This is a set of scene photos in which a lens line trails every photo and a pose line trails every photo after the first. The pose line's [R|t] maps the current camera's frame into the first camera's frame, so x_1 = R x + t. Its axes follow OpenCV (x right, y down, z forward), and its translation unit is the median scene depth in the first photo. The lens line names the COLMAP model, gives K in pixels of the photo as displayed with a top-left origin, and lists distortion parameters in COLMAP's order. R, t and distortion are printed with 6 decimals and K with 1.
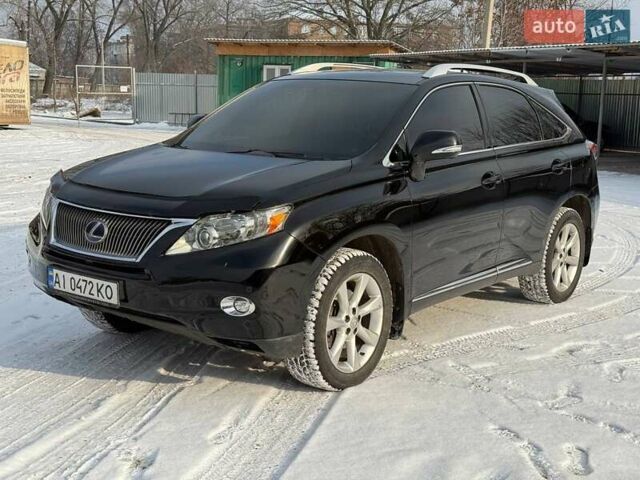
lens RADIAL K [[899.0, 0, 320.0], [0, 899.0, 240.0], [0, 0, 1]] dist [0.144494, -0.179522]
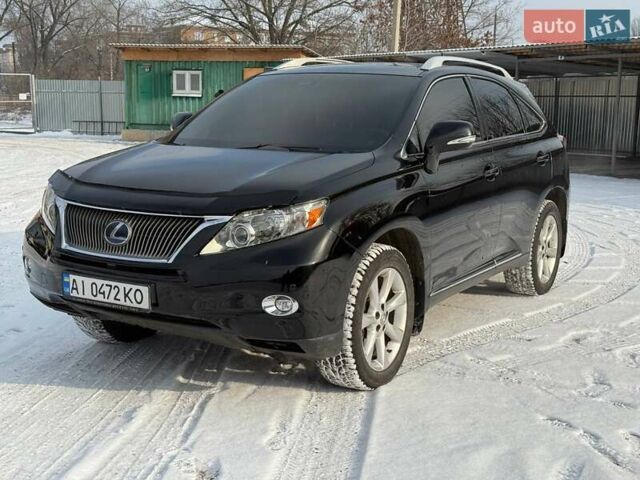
lens RADIAL K [[899.0, 0, 320.0], [0, 899.0, 240.0], [0, 0, 1]] dist [0.144494, -0.179522]
pose [[0.992865, -0.032264, 0.114799, -0.133441], [0.033191, 0.999430, -0.006173, 0.009775], [-0.114534, 0.009939, 0.993370, 0.039001]]
